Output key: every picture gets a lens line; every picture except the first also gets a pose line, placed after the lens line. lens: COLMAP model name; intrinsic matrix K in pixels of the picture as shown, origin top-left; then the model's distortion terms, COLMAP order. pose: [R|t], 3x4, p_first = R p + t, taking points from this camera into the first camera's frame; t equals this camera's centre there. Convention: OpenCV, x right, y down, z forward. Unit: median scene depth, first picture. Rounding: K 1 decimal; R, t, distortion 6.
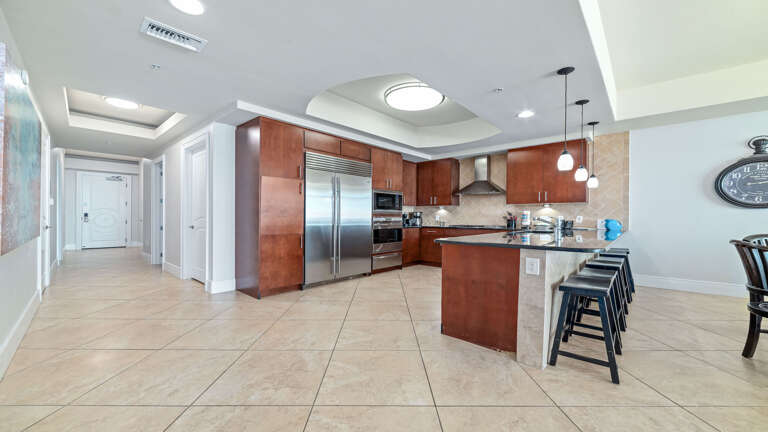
lens RADIAL K [[294.8, 0, 384.0], [0, 294.8, 216.0], [0, 0, 1]] dist [0.000757, 0.000073]
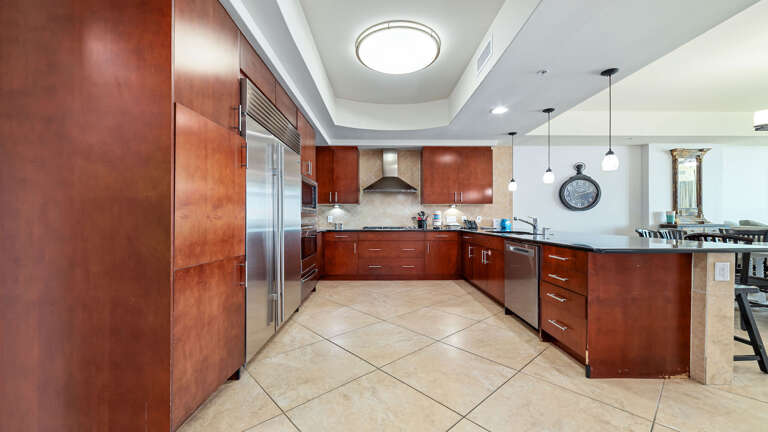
lens RADIAL K [[294.8, 0, 384.0], [0, 294.8, 216.0], [0, 0, 1]] dist [0.000757, 0.000073]
pose [[0.736628, -0.000184, 0.676298, -0.336944], [0.002274, 0.999995, -0.002204, 0.000865], [-0.676295, 0.003161, 0.736624, 0.409937]]
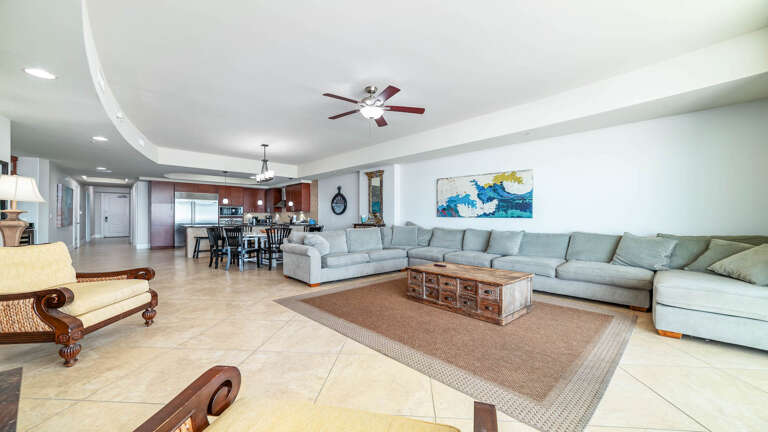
lens RADIAL K [[294.8, 0, 384.0], [0, 294.8, 216.0], [0, 0, 1]] dist [0.000757, 0.000073]
pose [[0.996243, -0.005430, -0.086437, 1.340617], [0.005501, 0.999985, 0.000588, -0.011208], [0.086432, -0.001062, 0.996257, -1.025641]]
